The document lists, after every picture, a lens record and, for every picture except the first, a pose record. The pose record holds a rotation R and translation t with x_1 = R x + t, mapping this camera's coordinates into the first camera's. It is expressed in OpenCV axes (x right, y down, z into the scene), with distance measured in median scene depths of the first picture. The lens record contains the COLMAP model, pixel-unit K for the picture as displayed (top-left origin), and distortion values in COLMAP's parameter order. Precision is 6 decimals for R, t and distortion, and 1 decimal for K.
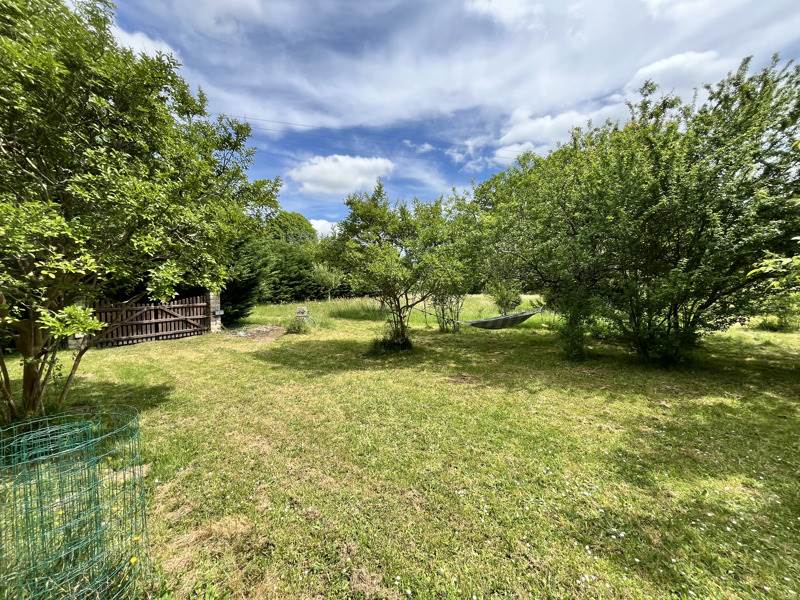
lens RADIAL K [[332.7, 0, 400.0], [0, 332.7, 300.0], [0, 0, 1]] dist [-0.000337, 0.000070]
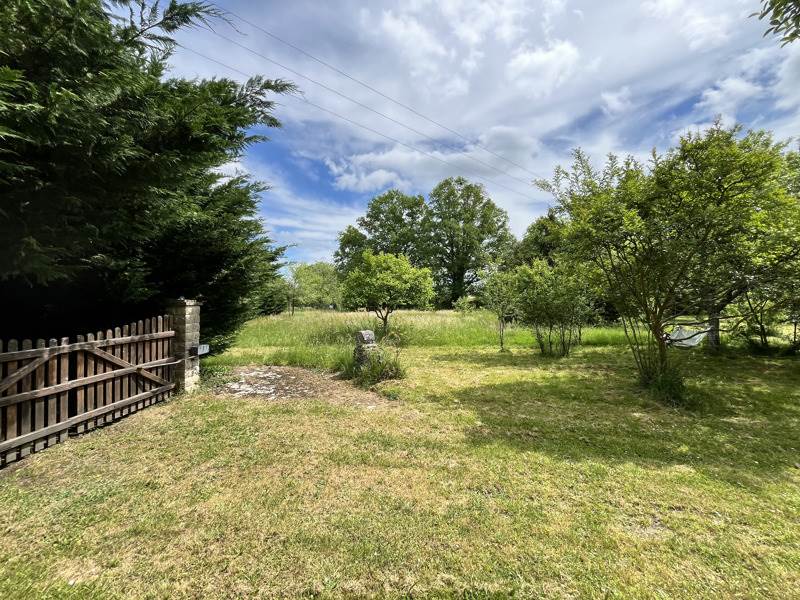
lens RADIAL K [[332.7, 0, 400.0], [0, 332.7, 300.0], [0, 0, 1]] dist [-0.000337, 0.000070]
pose [[0.876911, -0.008451, 0.480578, -0.567055], [0.033997, 0.998432, -0.044478, -0.001789], [-0.479448, 0.055341, 0.875823, 0.479808]]
